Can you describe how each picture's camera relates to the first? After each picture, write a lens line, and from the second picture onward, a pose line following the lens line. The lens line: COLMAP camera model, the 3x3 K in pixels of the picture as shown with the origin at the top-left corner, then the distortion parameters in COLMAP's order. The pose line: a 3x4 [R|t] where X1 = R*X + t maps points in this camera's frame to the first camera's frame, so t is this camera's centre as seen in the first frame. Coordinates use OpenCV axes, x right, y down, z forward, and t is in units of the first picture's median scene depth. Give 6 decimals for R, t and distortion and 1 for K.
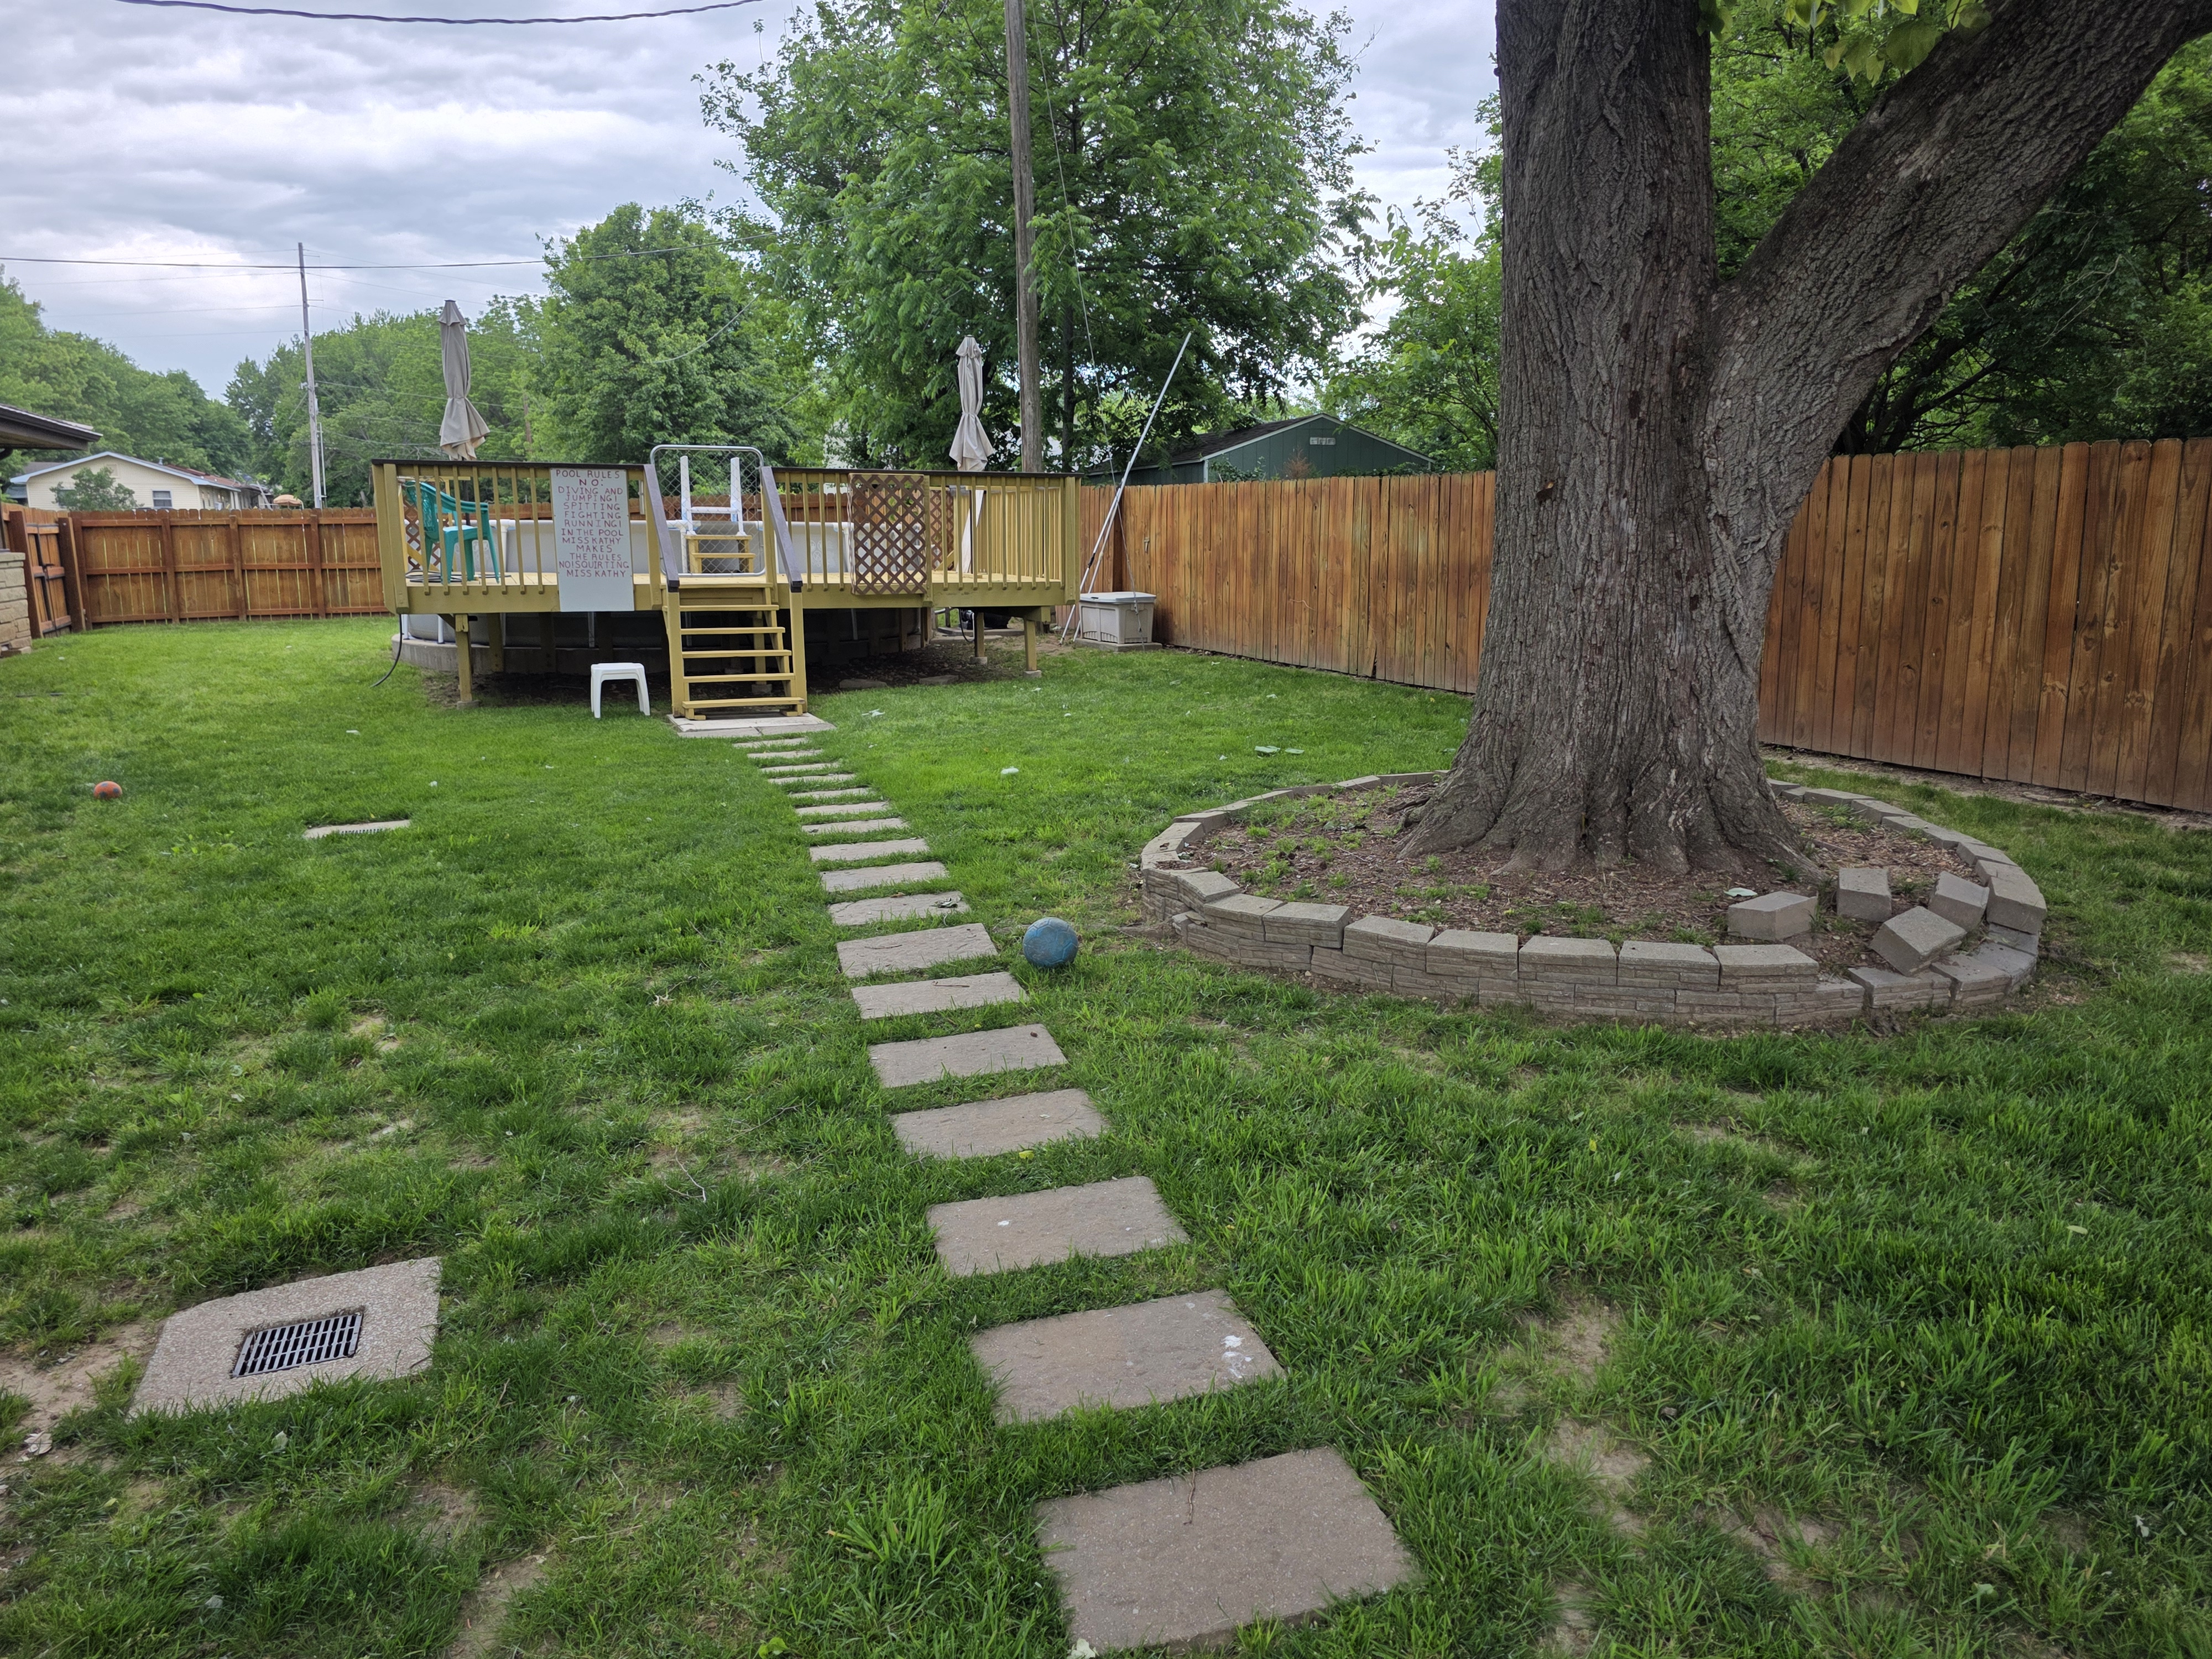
lens RADIAL K [[1494.2, 0, 1094.2], [0, 1494.2, 809.6], [0, 0, 1]] dist [0.067698, -0.063027]
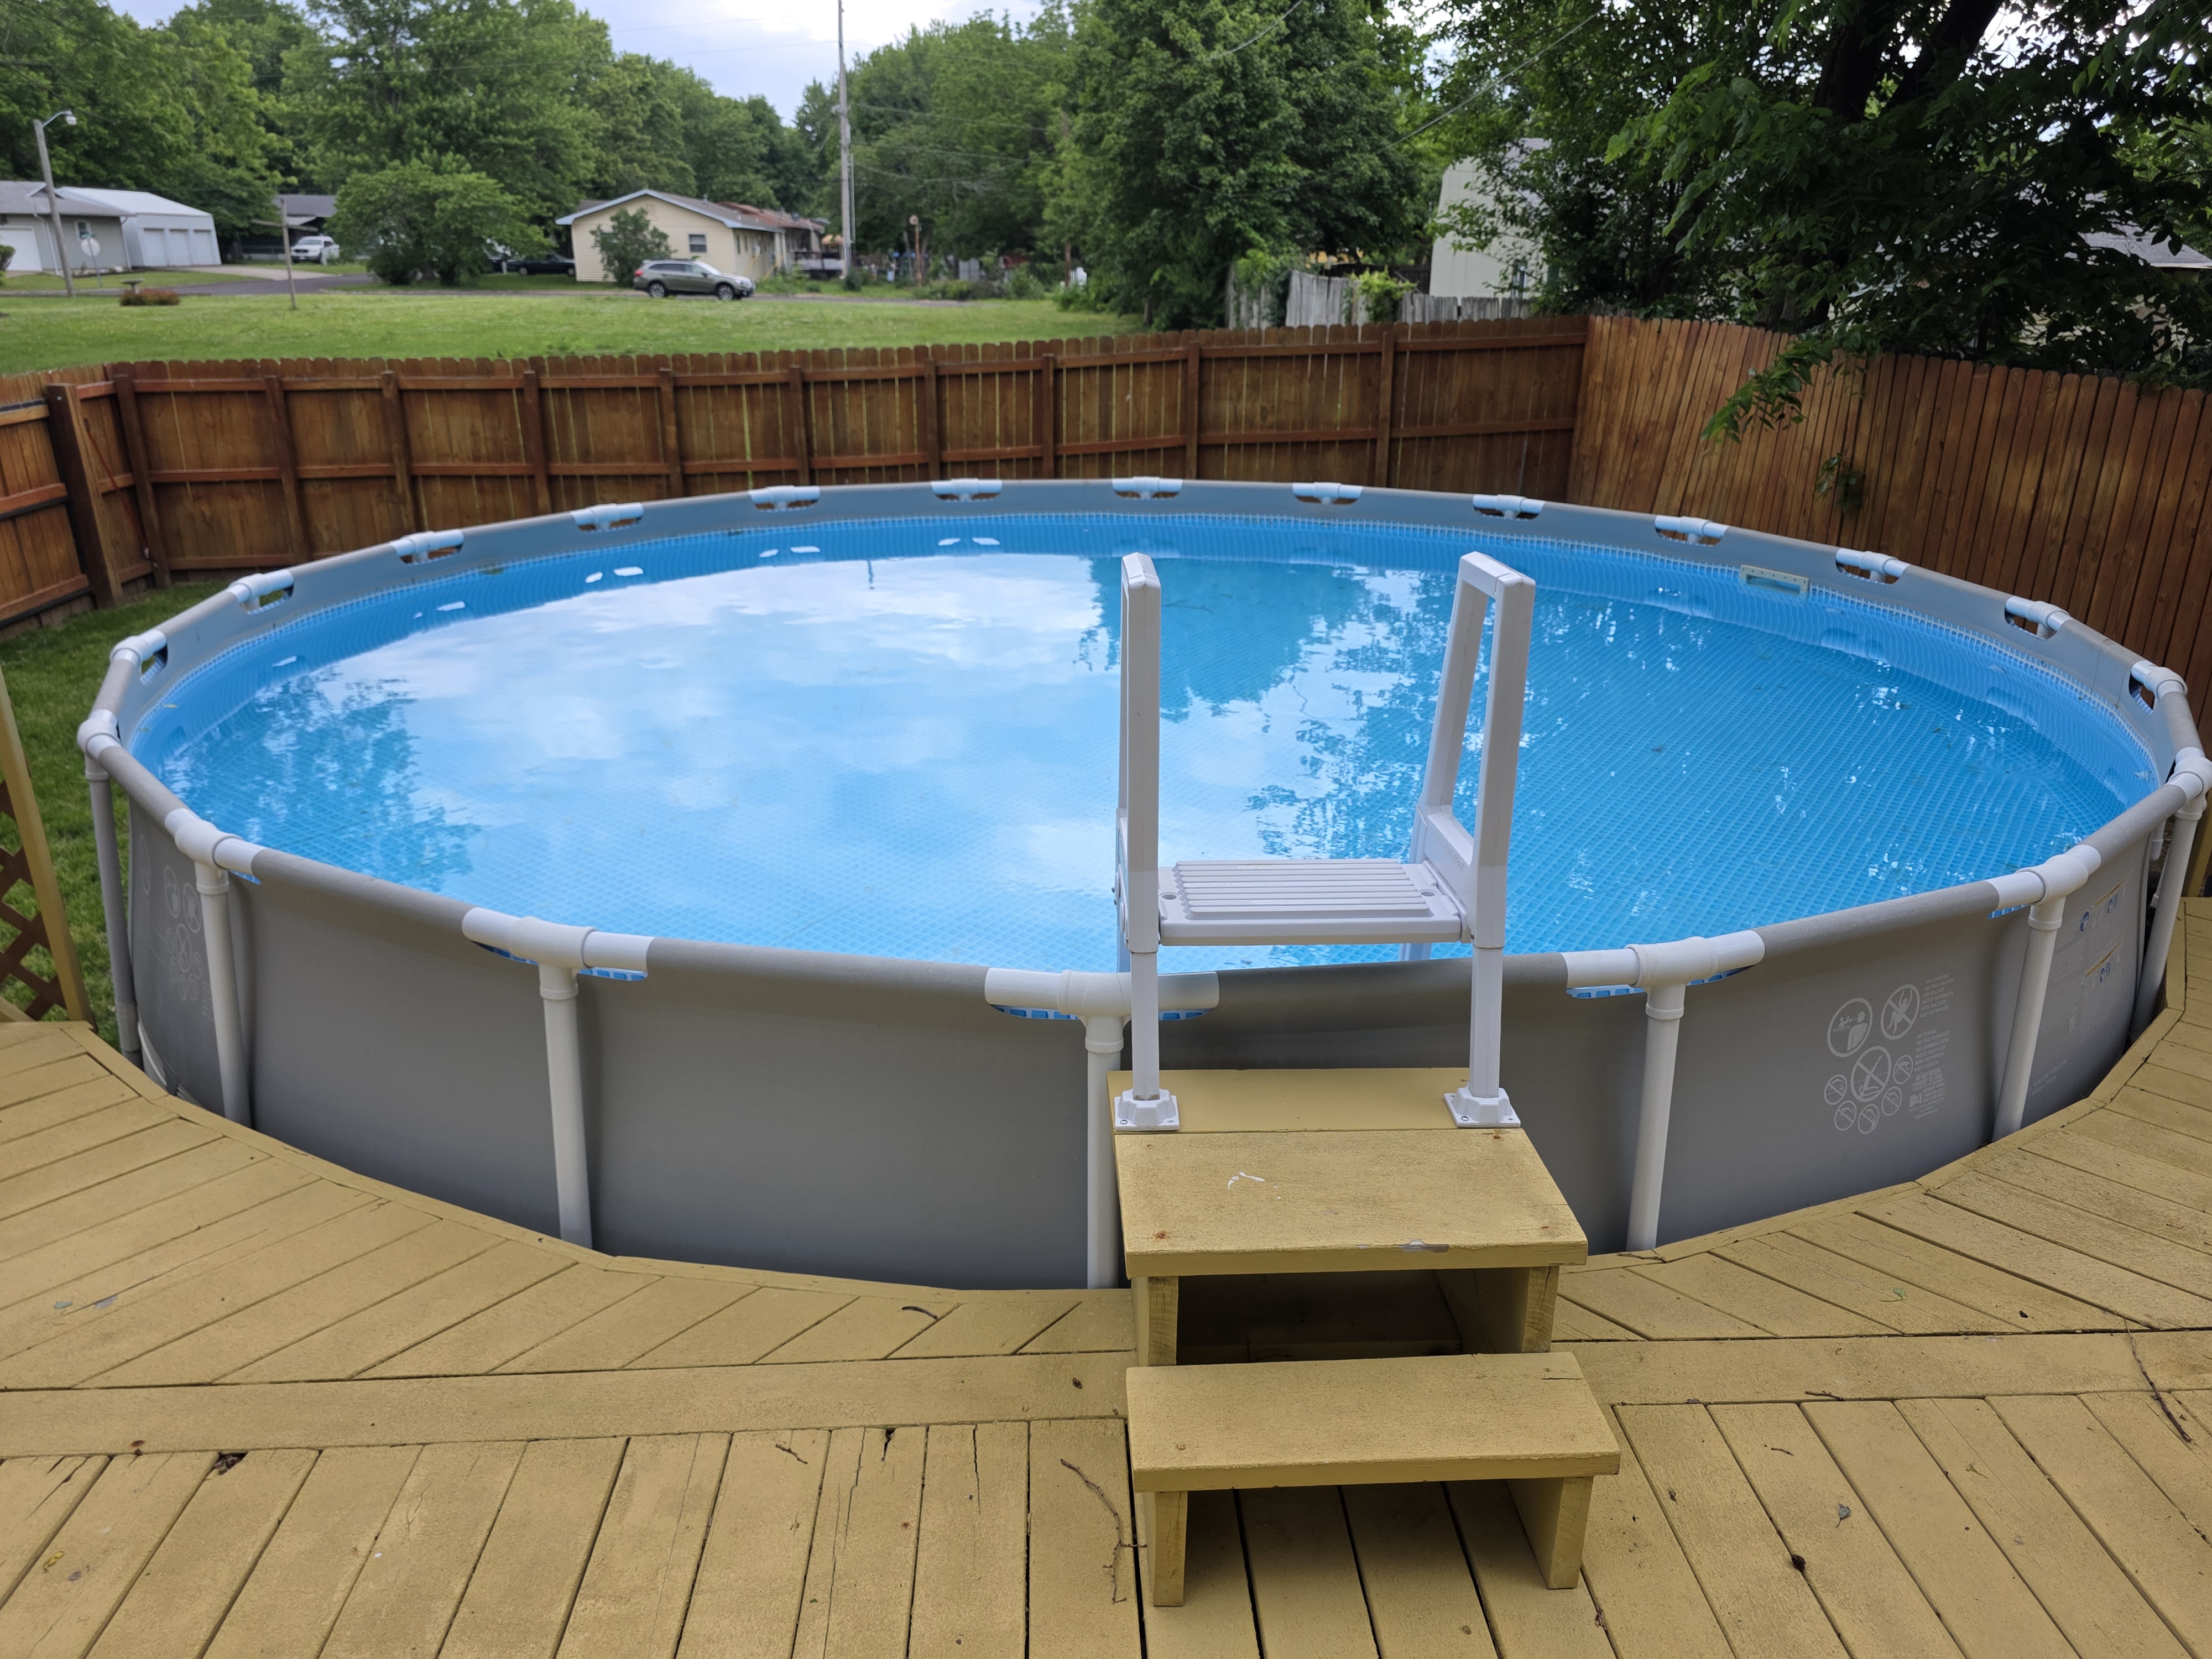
lens RADIAL K [[1494.2, 0, 1135.7], [0, 1494.2, 796.5], [0, 0, 1]] dist [0.067698, -0.063027]
pose [[0.947014, 0.116050, -0.299493, -0.076725], [-0.066962, 0.983291, 0.169276, -0.079863], [0.314133, -0.140252, 0.938962, 0.292205]]
